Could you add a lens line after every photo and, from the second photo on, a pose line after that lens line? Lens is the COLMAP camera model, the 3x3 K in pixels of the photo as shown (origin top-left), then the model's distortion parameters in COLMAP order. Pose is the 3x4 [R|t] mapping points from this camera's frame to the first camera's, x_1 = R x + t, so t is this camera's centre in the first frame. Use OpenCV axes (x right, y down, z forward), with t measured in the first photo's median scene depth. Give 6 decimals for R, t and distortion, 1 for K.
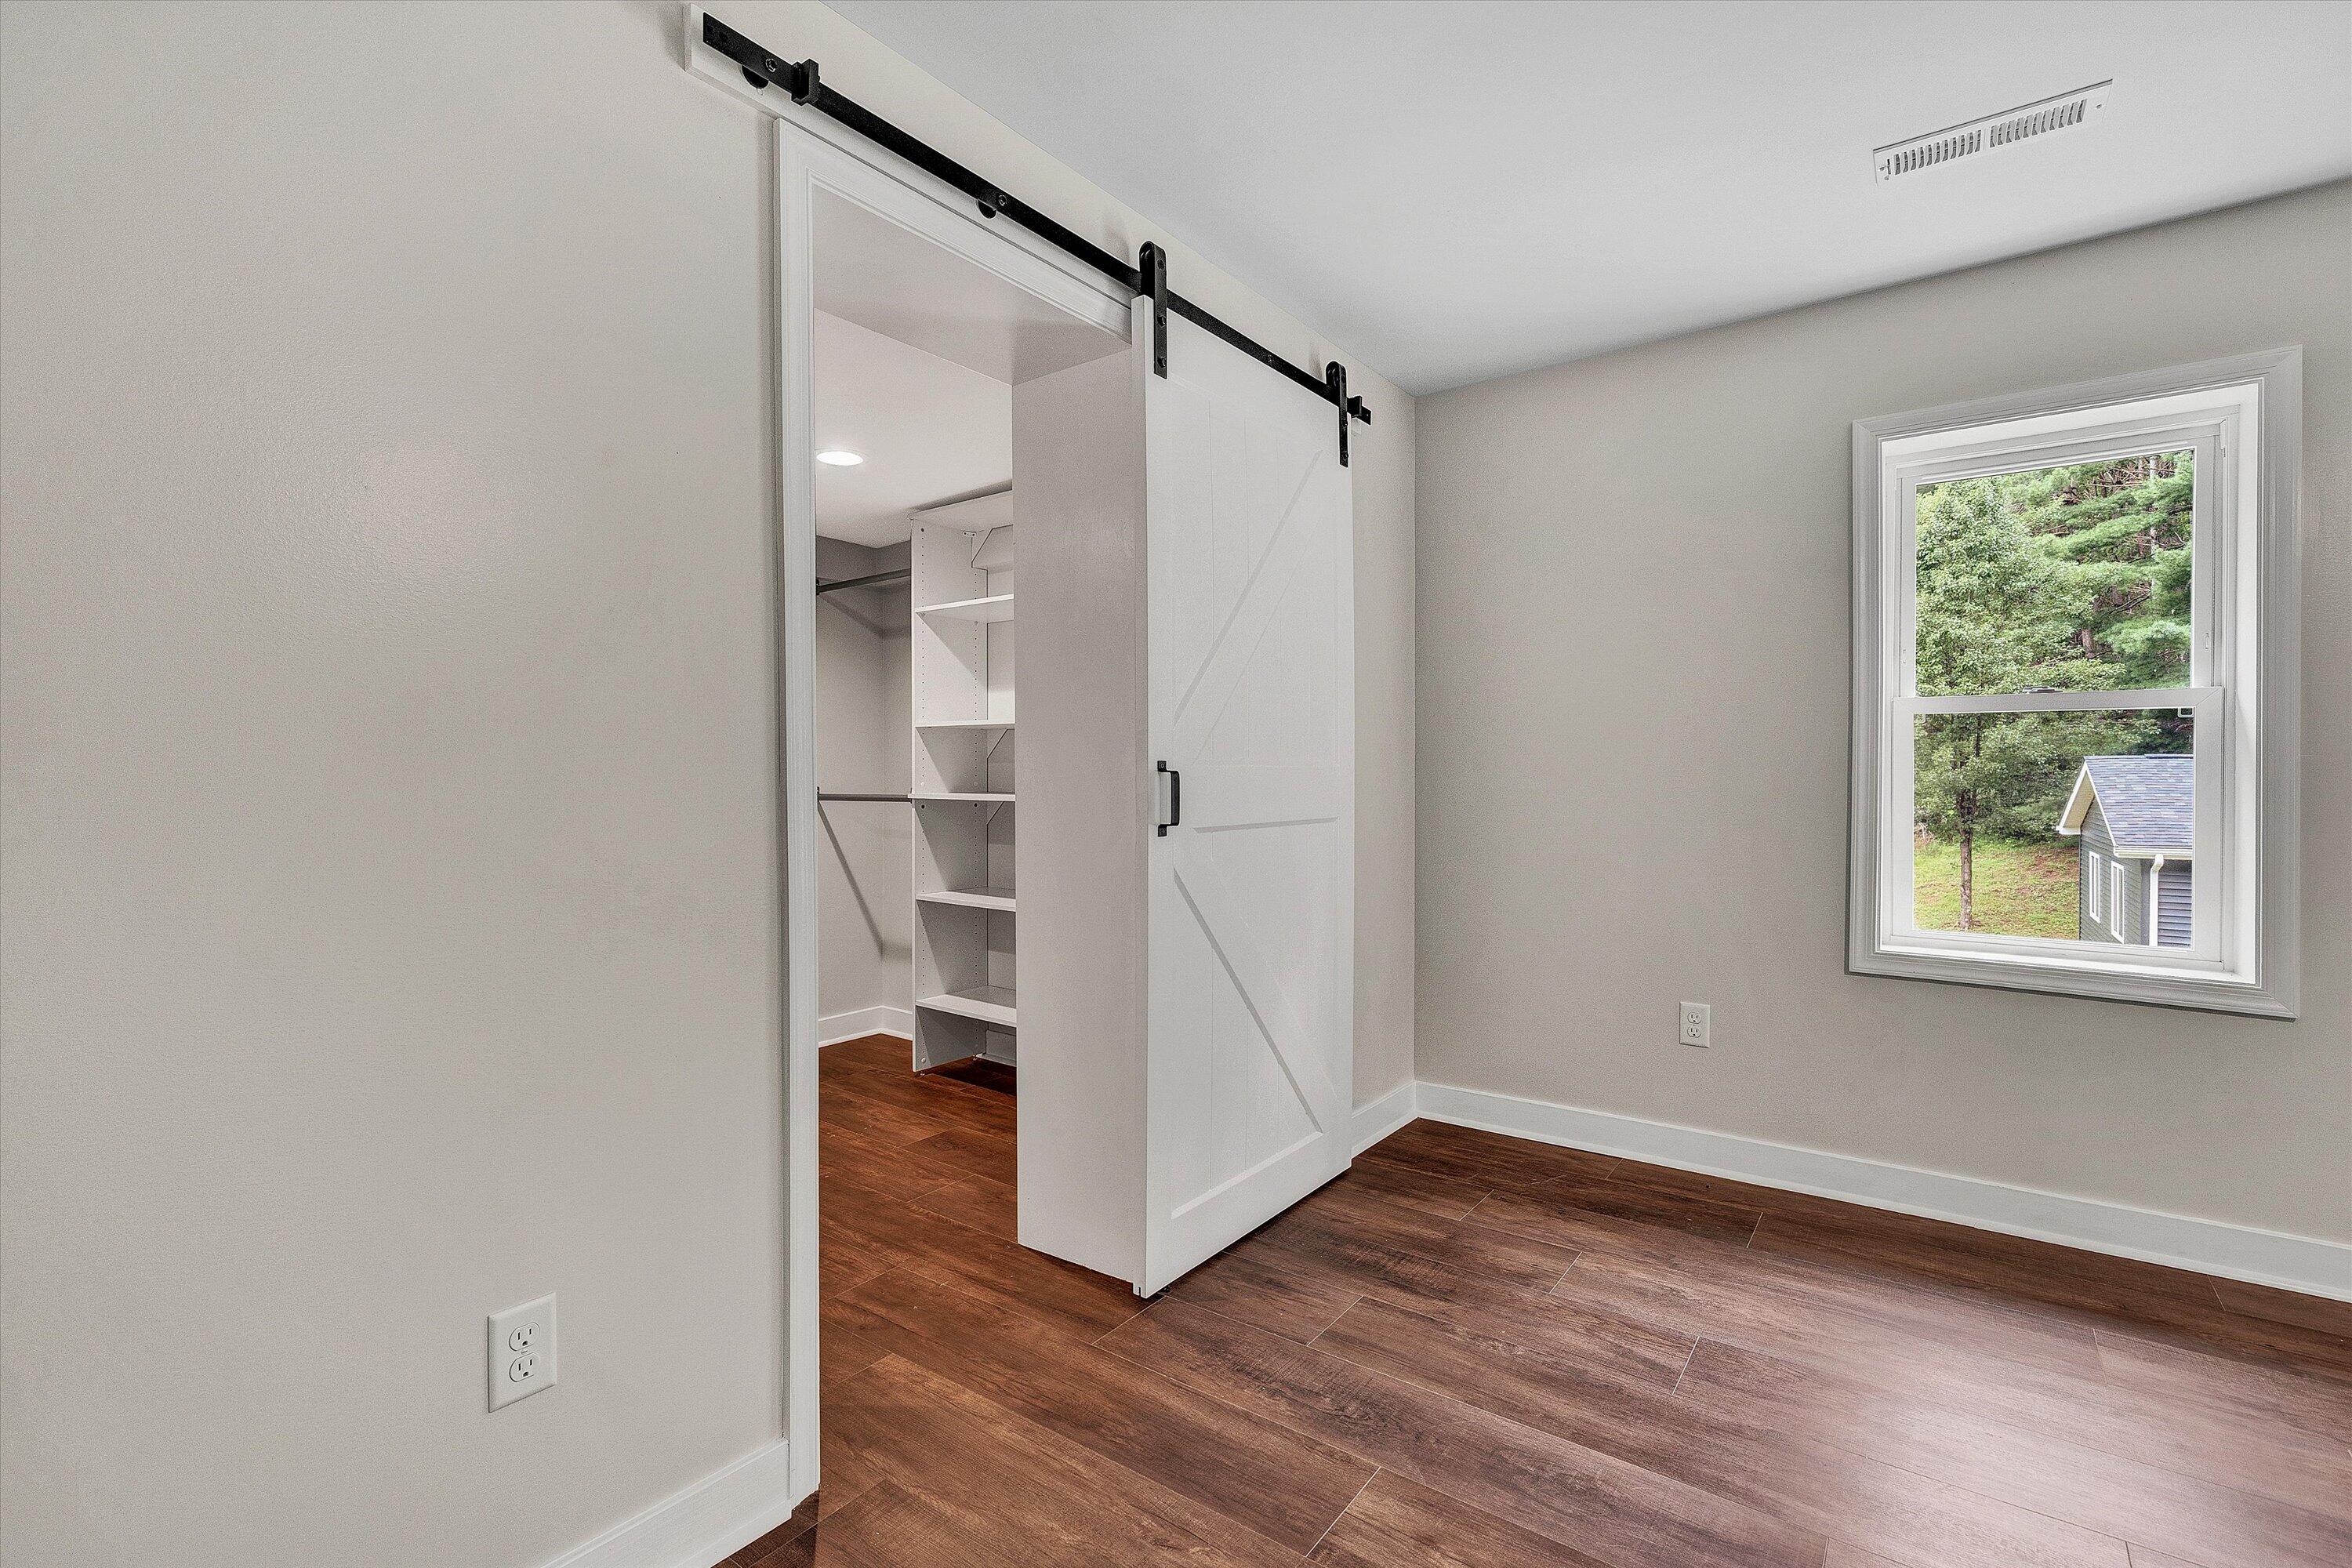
lens RADIAL K [[1056.5, 0, 1167.9], [0, 1056.5, 783.1], [0, 0, 1]] dist [-0.010220, 0.000560]
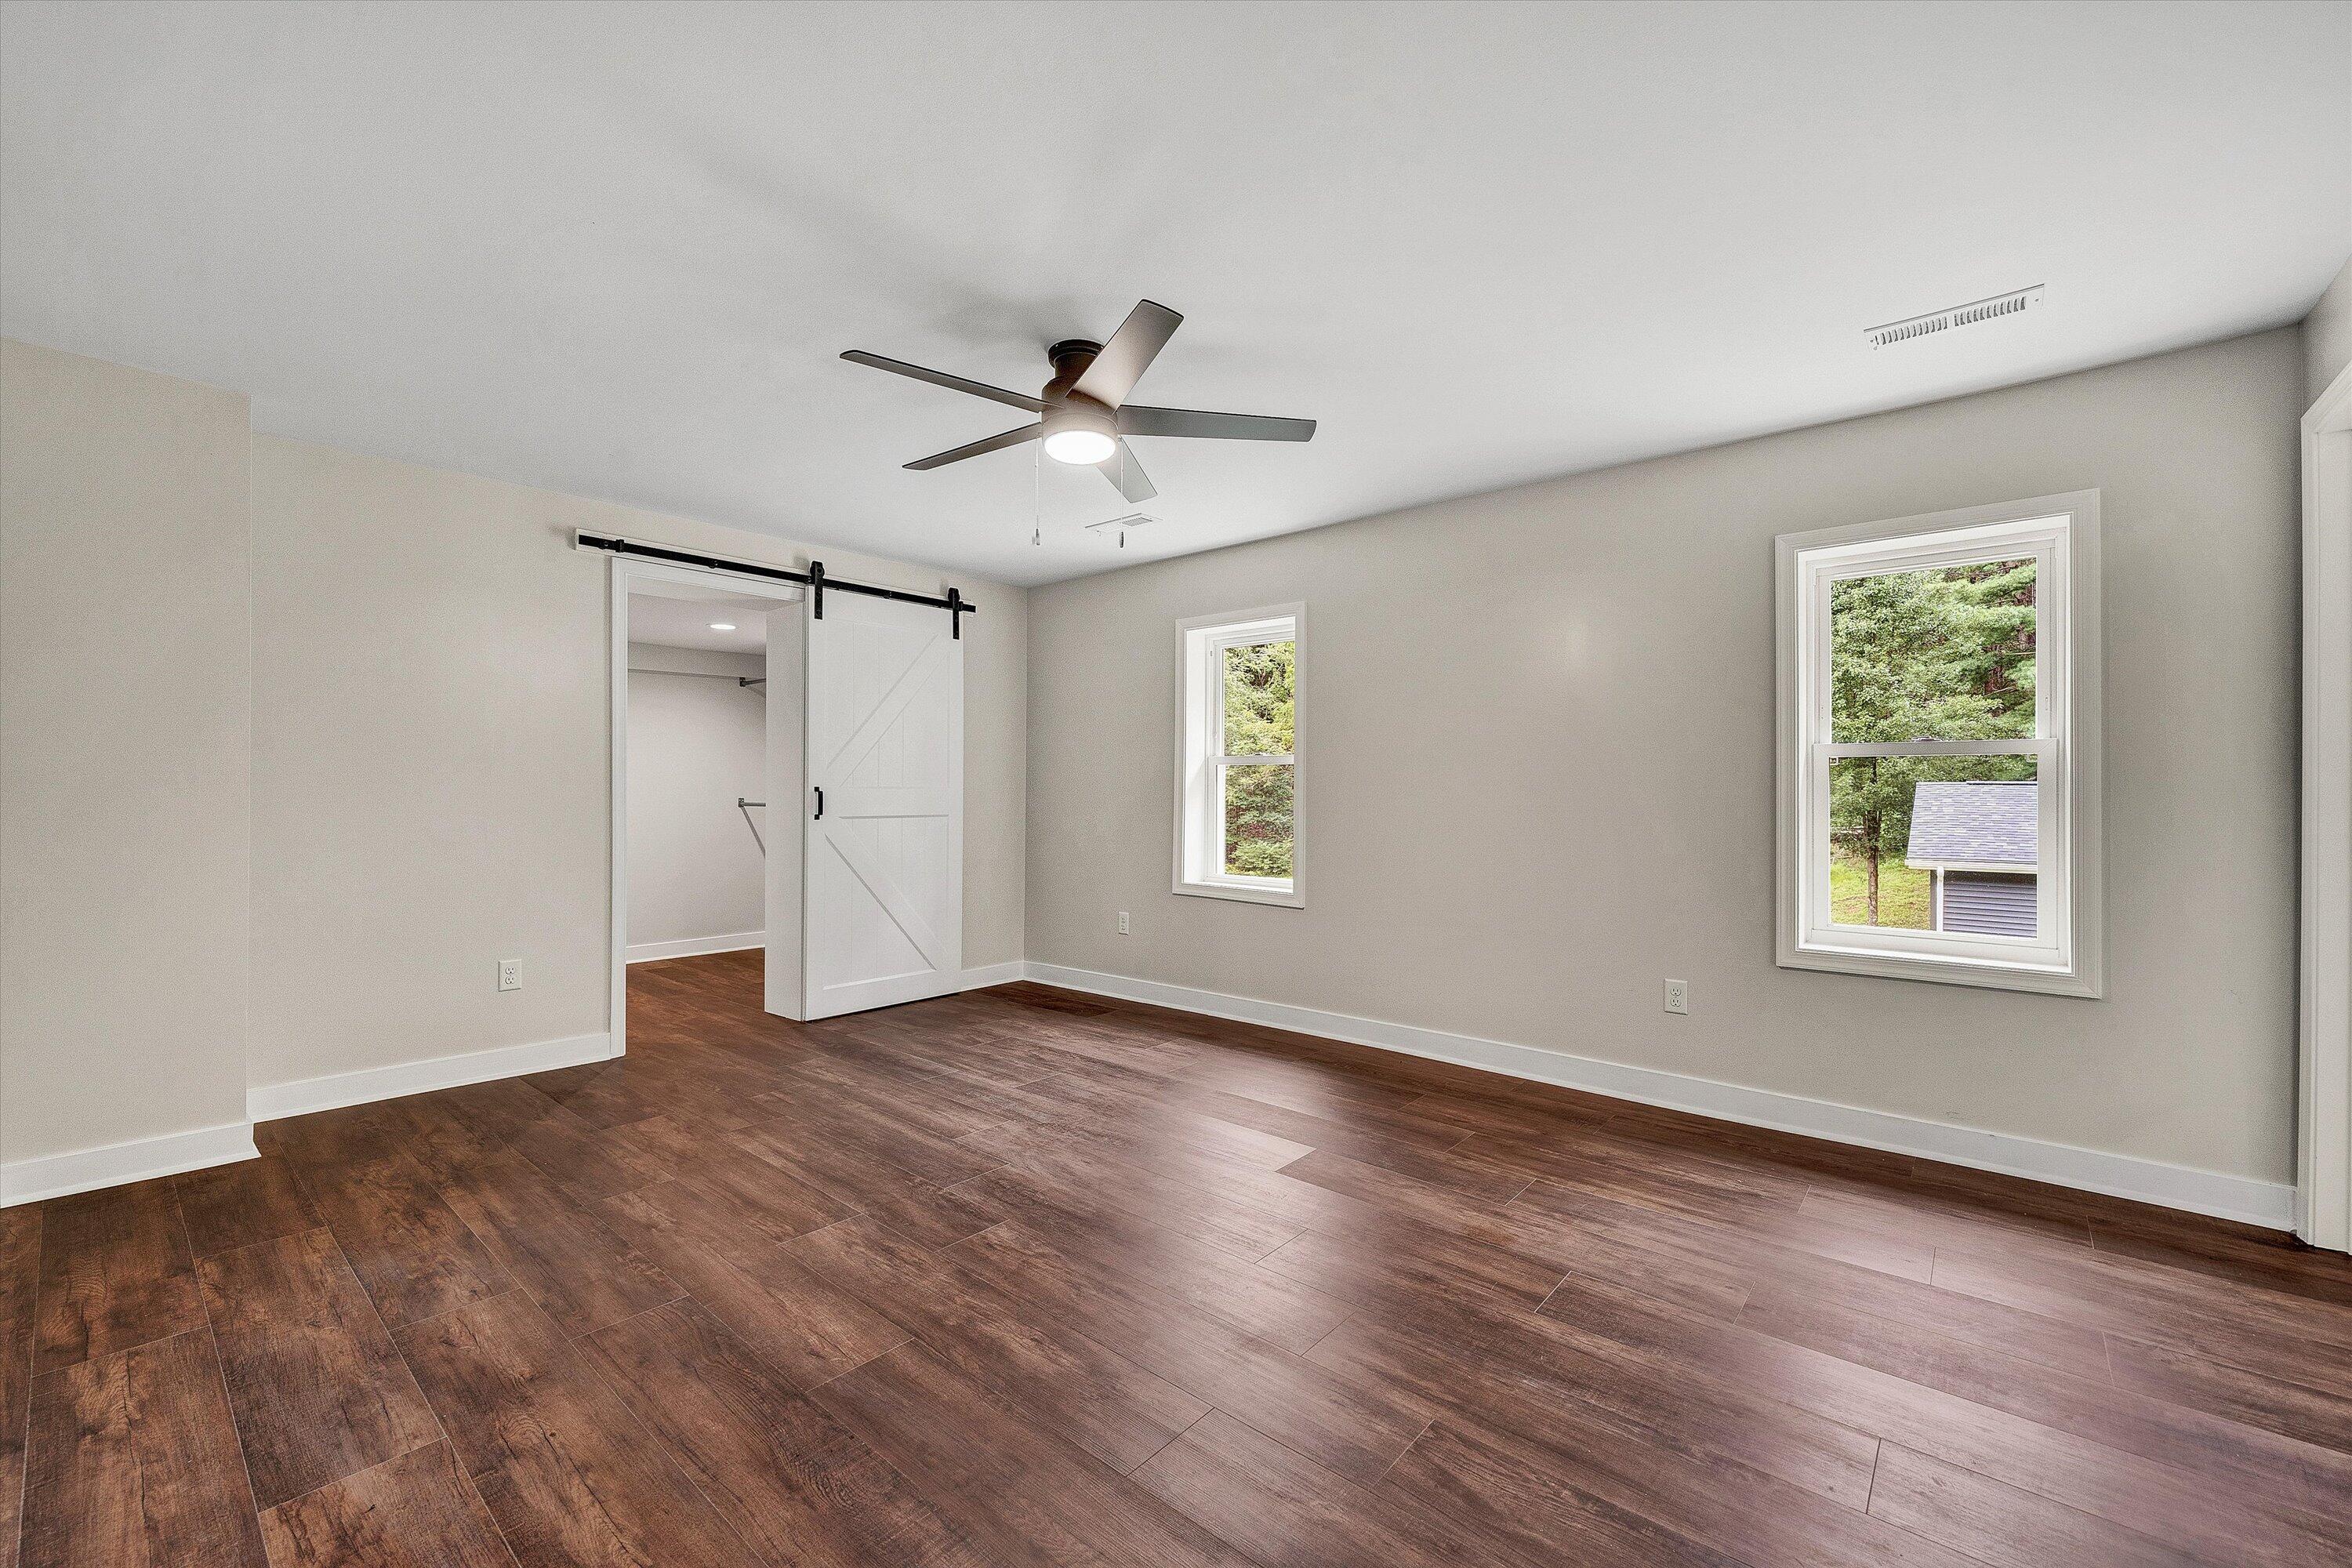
lens RADIAL K [[1008.3, 0, 1183.5], [0, 1008.3, 783.0], [0, 0, 1]] dist [0.007881, -0.000412]
pose [[0.997557, 0.006951, -0.069516, 0.109546], [-0.008031, 0.999851, -0.015266, -0.001087], [0.069400, 0.015787, 0.997464, -0.129690]]
